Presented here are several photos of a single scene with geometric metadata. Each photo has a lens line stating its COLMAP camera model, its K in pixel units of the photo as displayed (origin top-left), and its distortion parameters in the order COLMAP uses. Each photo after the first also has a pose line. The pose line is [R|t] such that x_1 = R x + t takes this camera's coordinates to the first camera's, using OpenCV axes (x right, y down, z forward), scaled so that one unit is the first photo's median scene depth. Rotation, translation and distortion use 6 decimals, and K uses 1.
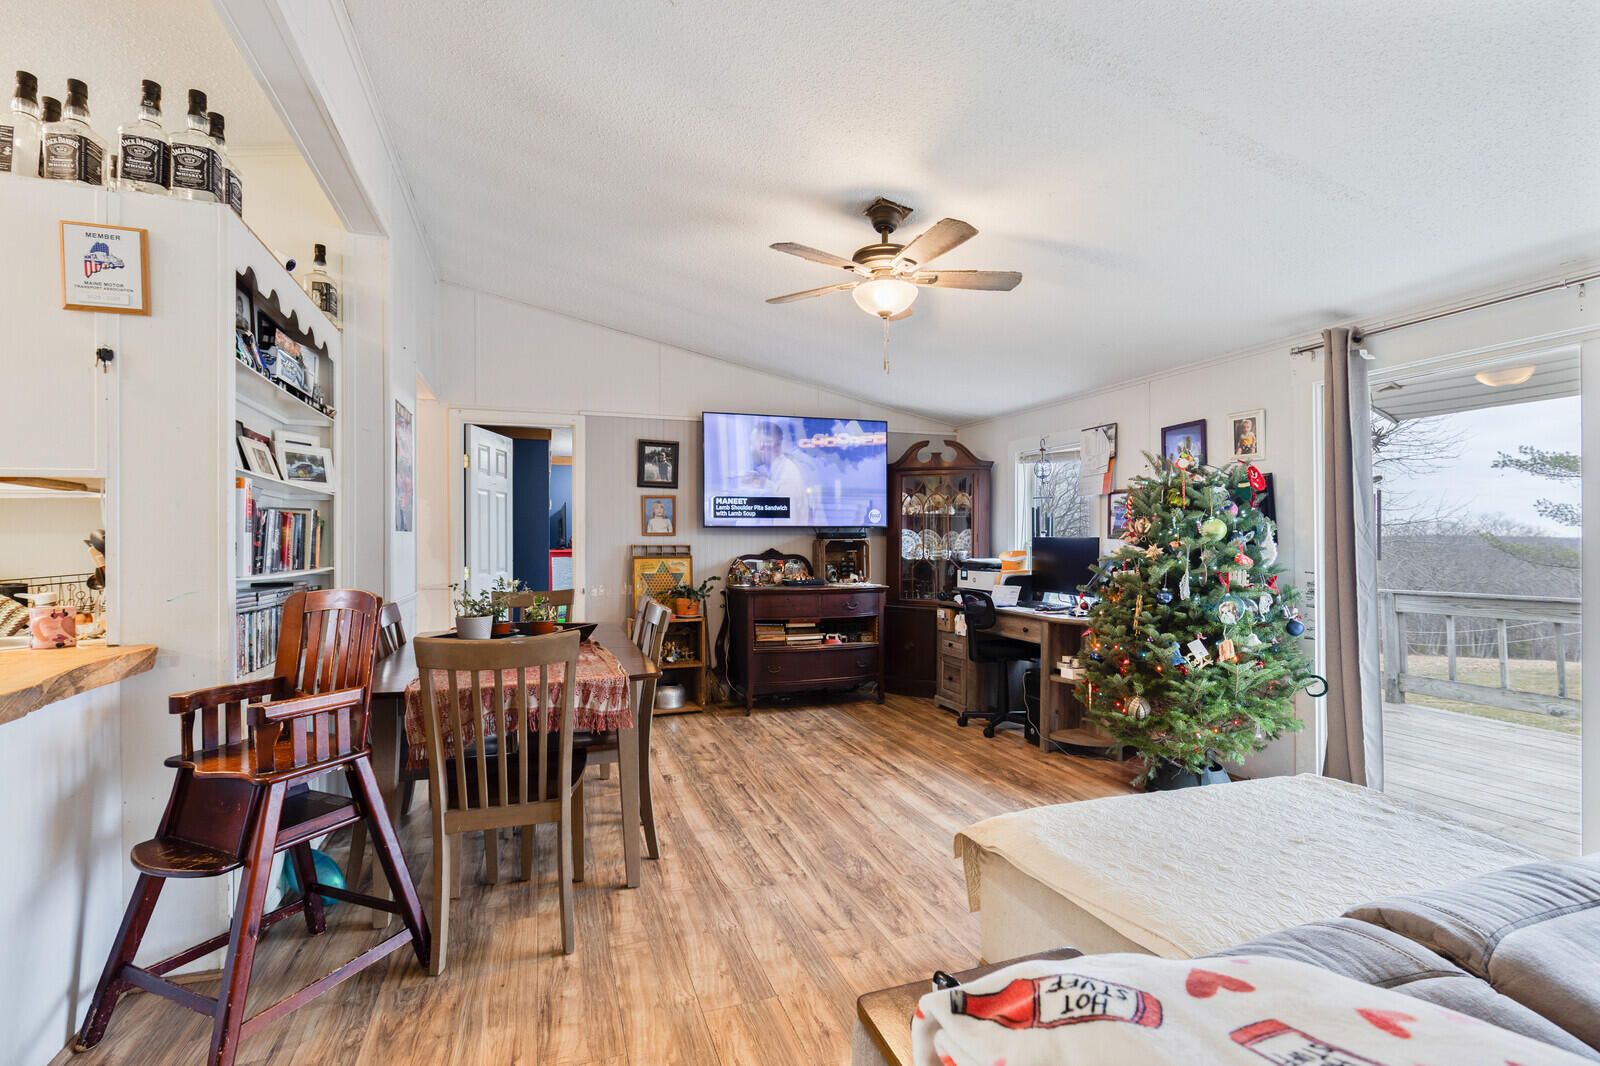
lens RADIAL K [[753.0, 0, 809.3], [0, 753.0, 532.5], [0, 0, 1]] dist [0.000511, -0.000642]
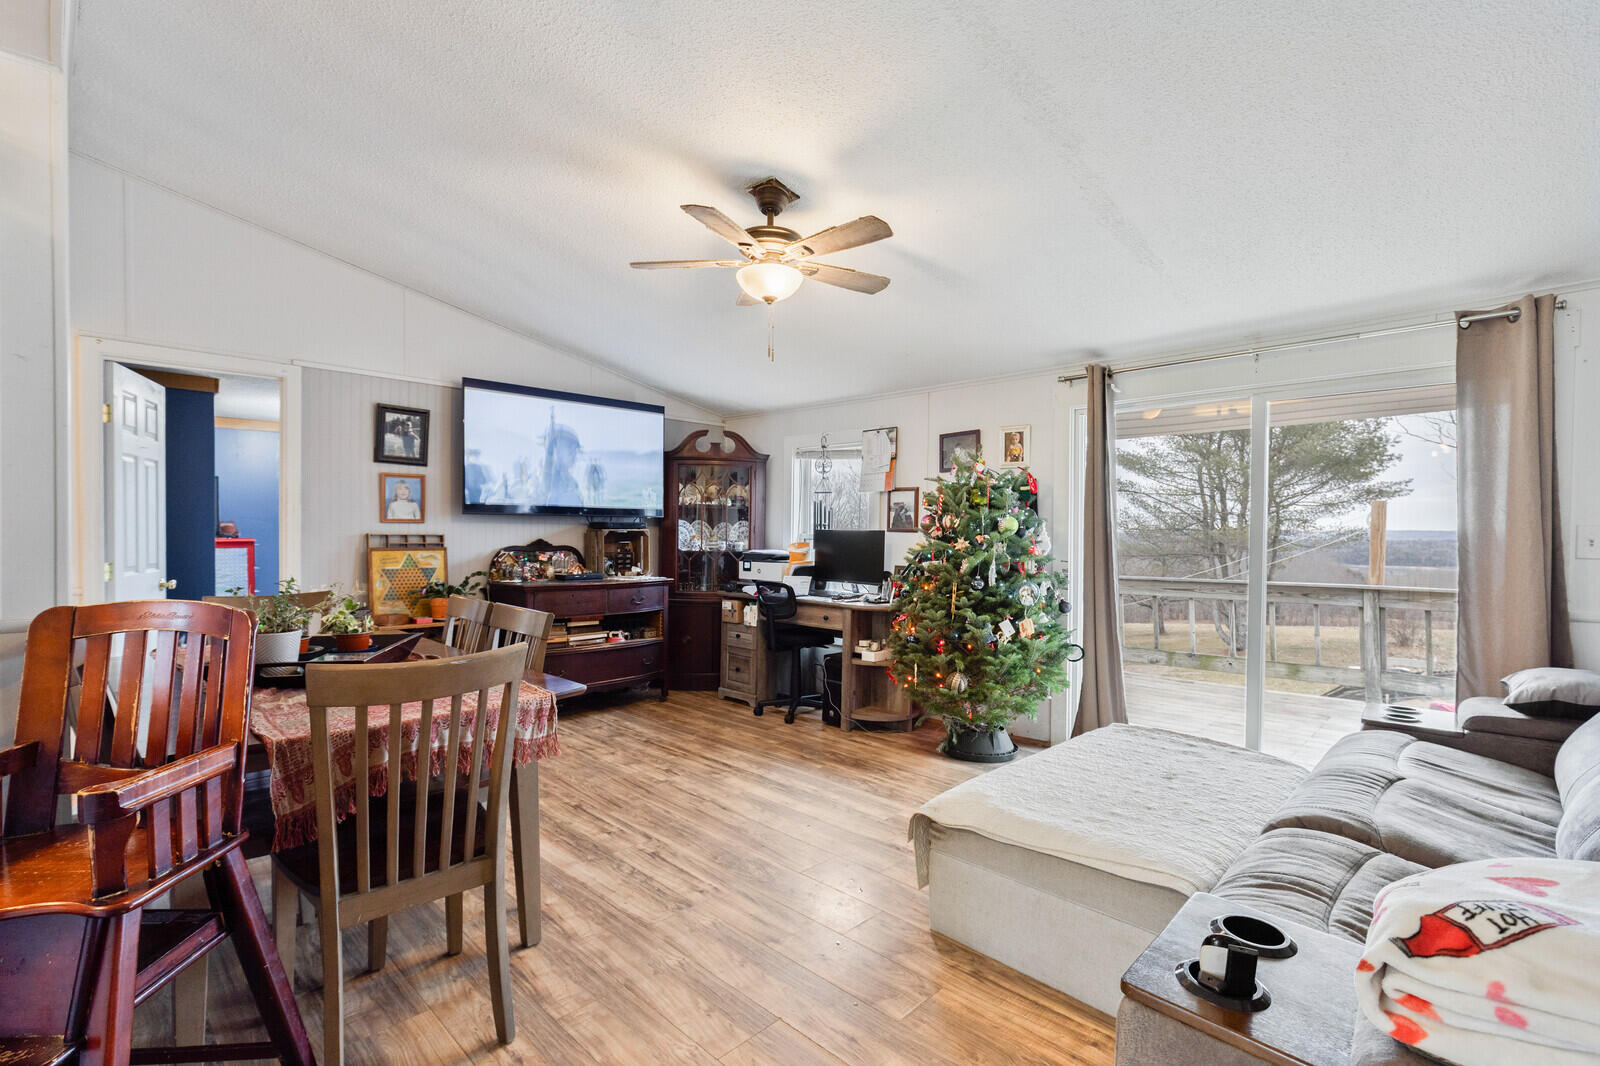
lens RADIAL K [[753.0, 0, 803.6], [0, 753.0, 538.3], [0, 0, 1]] dist [0.000511, -0.000642]
pose [[0.890568, 0.005080, 0.454822, -0.276559], [-0.014883, 0.999728, 0.017977, -0.000470], [-0.454606, -0.022779, 0.890401, 0.101148]]
